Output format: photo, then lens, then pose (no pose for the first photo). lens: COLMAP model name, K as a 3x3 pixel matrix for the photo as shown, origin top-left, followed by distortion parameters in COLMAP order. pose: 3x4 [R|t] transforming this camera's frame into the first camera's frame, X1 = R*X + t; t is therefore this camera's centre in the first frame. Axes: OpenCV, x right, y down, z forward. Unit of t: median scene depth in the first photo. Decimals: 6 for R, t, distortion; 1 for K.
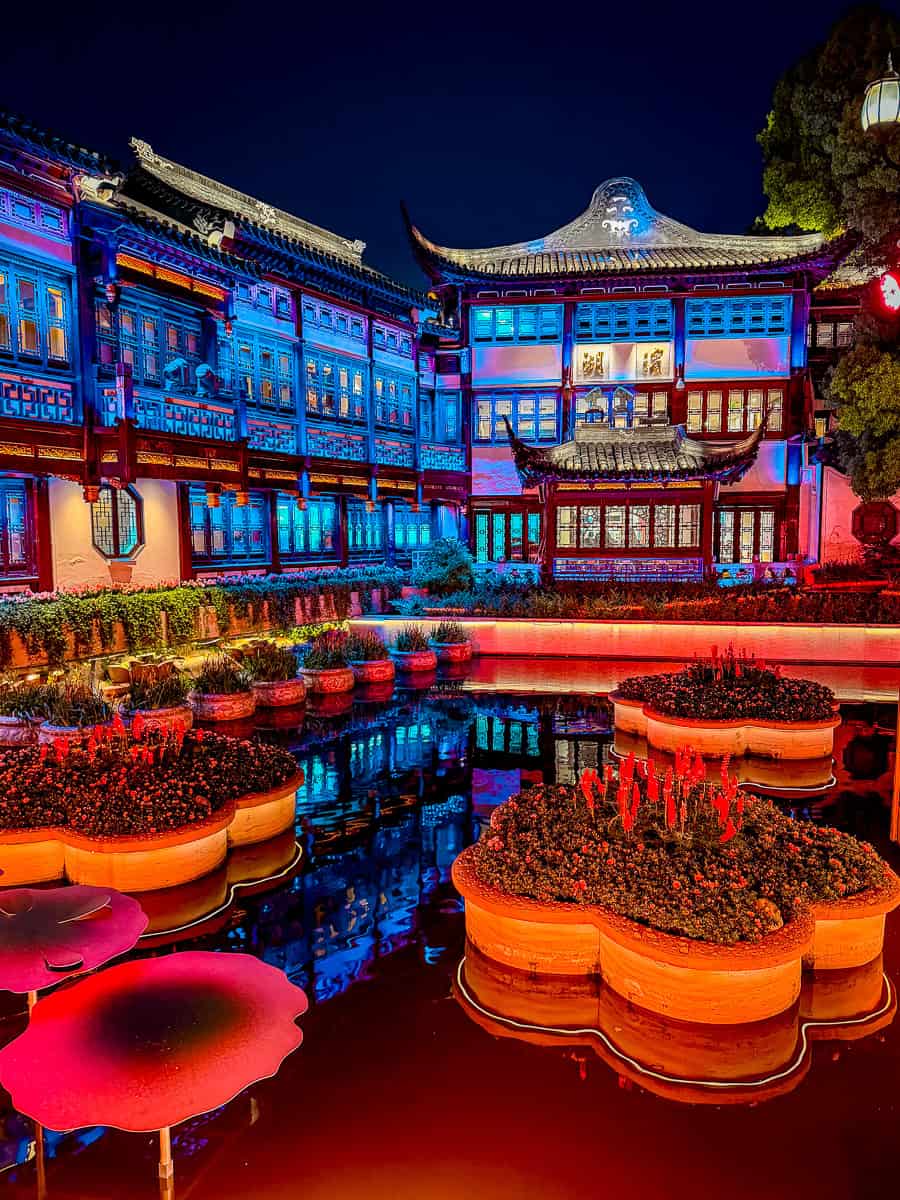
lens RADIAL K [[820.6, 0, 450.3], [0, 820.6, 612.9], [0, 0, 1]] dist [-0.004952, -0.008240]
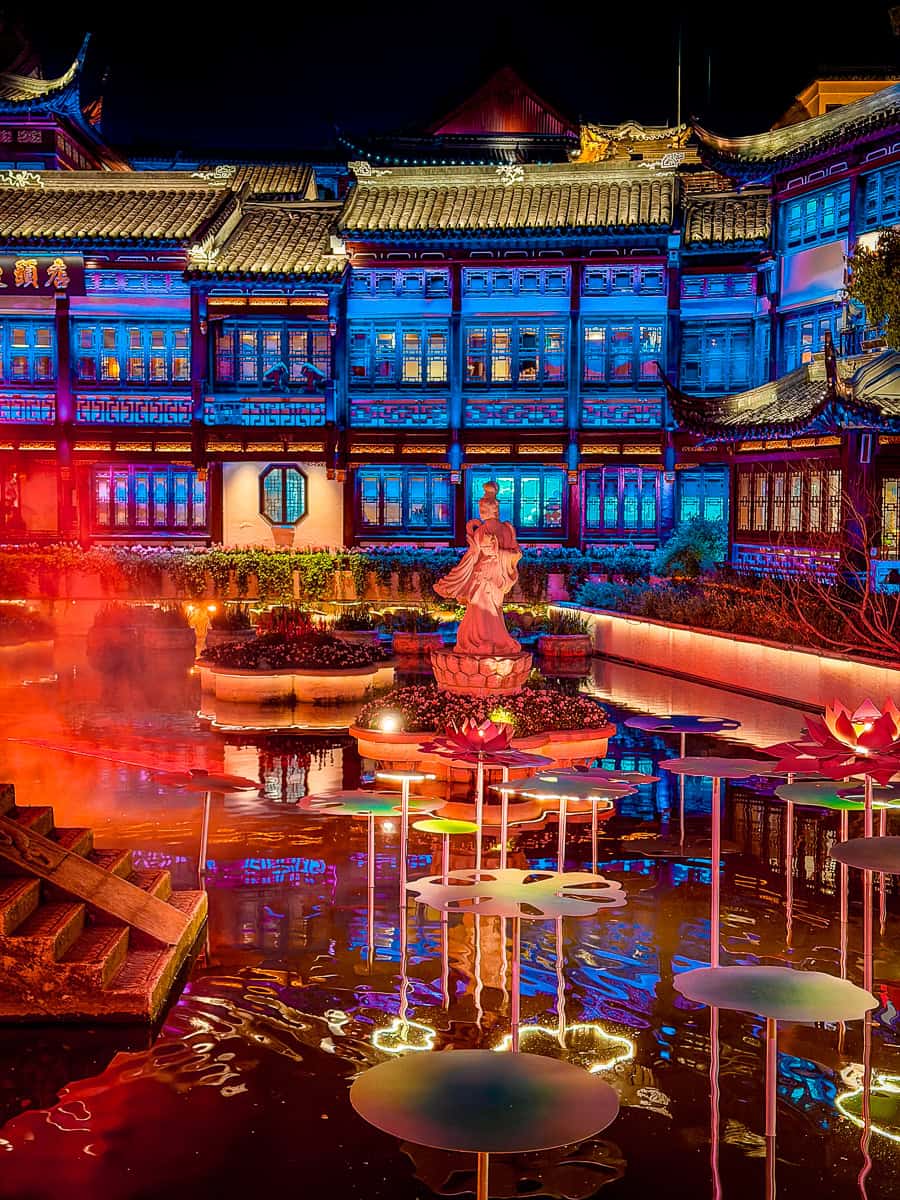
lens RADIAL K [[1690.2, 0, 449.6], [0, 1690.2, 596.7], [0, 0, 1]] dist [0.067377, 0.000000]
pose [[0.440483, 0.045566, -0.896604, 1.721328], [-0.097285, 0.995253, 0.002785, 0.006519], [0.892474, 0.085999, 0.442825, 0.109259]]
